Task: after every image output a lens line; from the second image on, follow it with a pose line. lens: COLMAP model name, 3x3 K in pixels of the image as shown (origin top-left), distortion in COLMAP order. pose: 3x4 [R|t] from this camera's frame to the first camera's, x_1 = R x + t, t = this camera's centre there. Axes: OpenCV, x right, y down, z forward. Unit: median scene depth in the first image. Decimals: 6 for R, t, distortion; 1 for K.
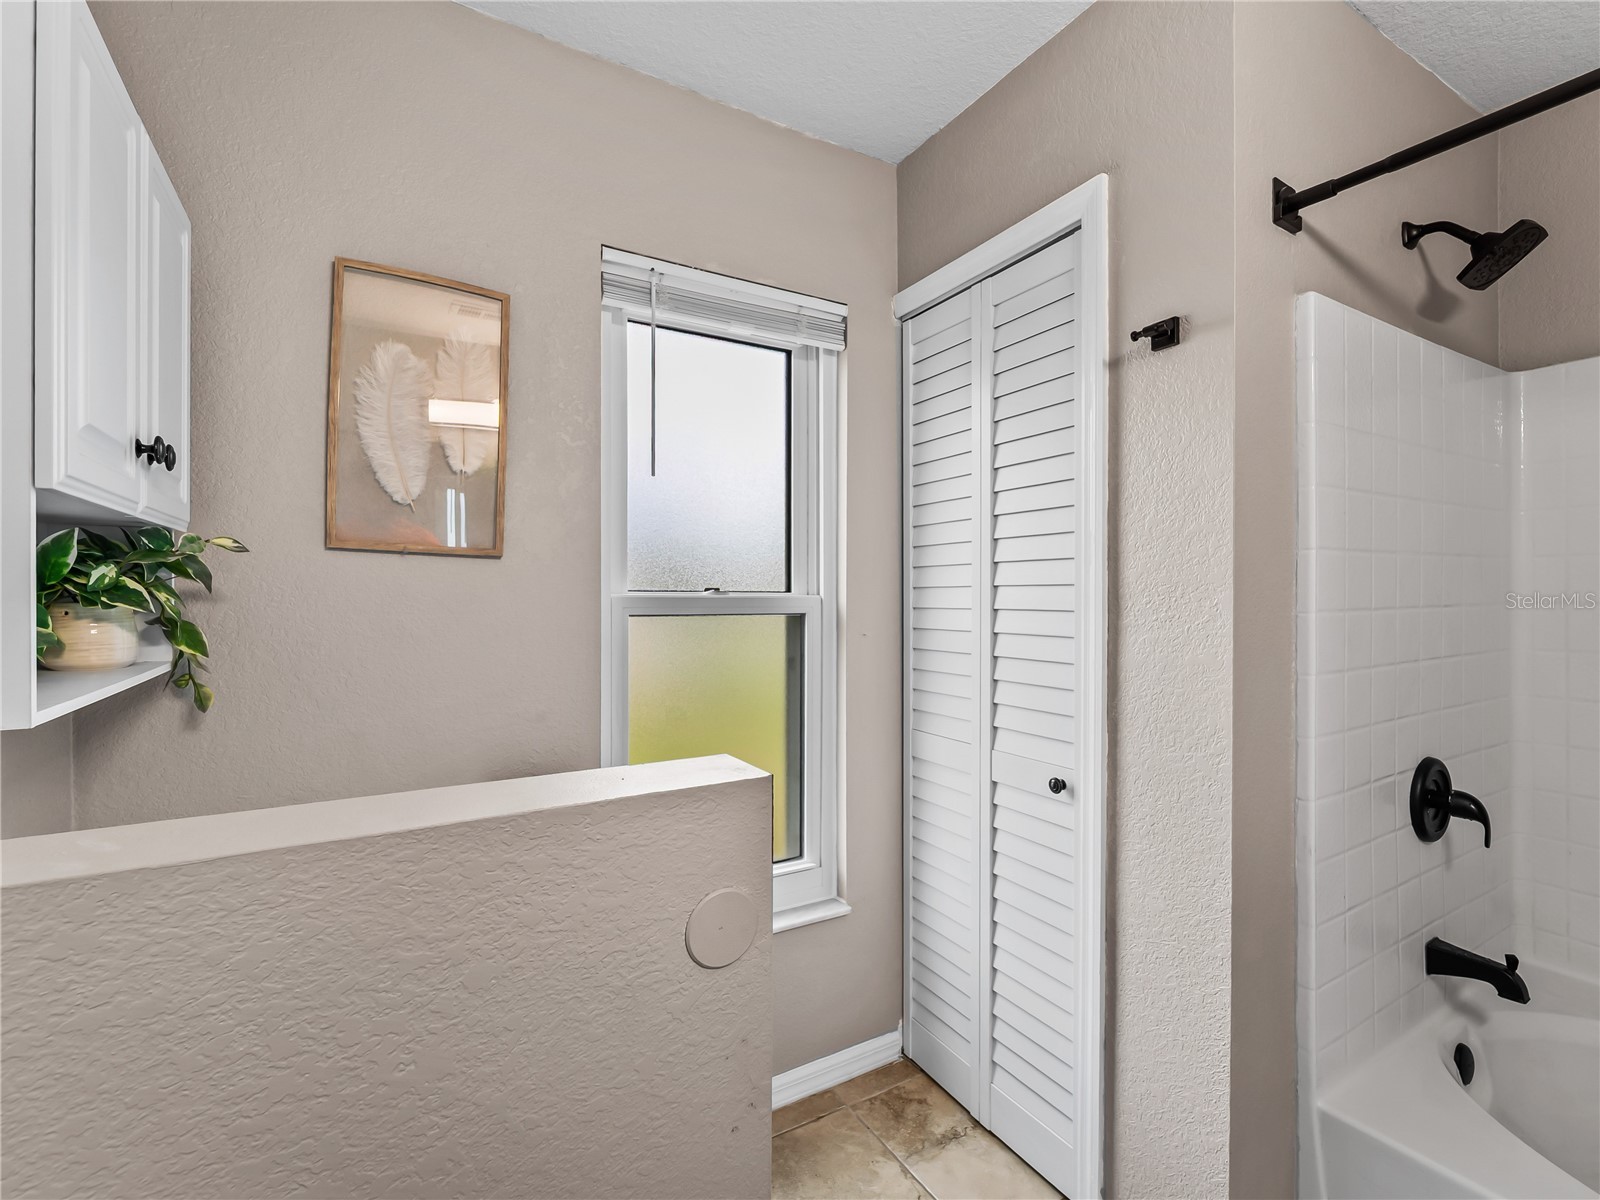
lens RADIAL K [[724.4, 0, 801.1], [0, 724.4, 611.1], [0, 0, 1]] dist [-0.000091, -0.000257]
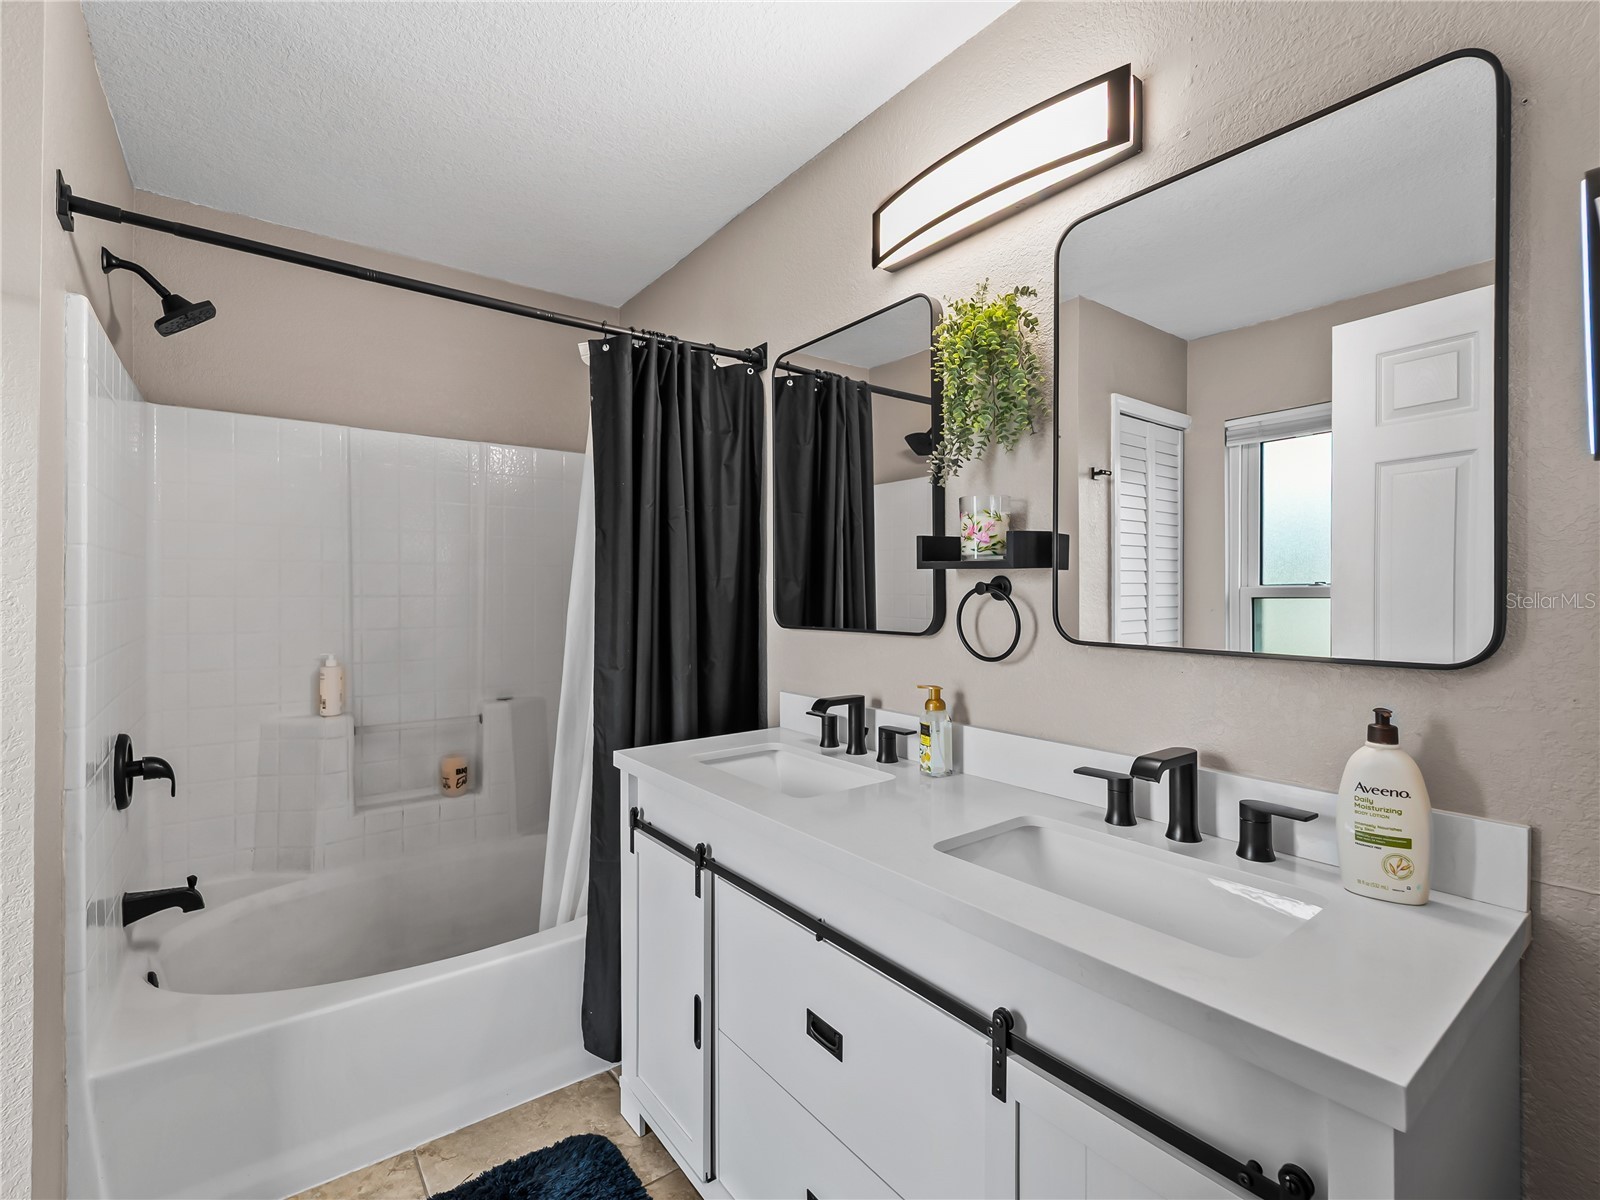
lens RADIAL K [[724.4, 0, 801.1], [0, 724.4, 611.1], [0, 0, 1]] dist [-0.000091, -0.000257]
pose [[-0.111876, -0.018579, 0.993548, -0.382077], [0.006199, 0.999793, 0.019394, -0.003359], [-0.993703, 0.008329, -0.111738, 0.082437]]
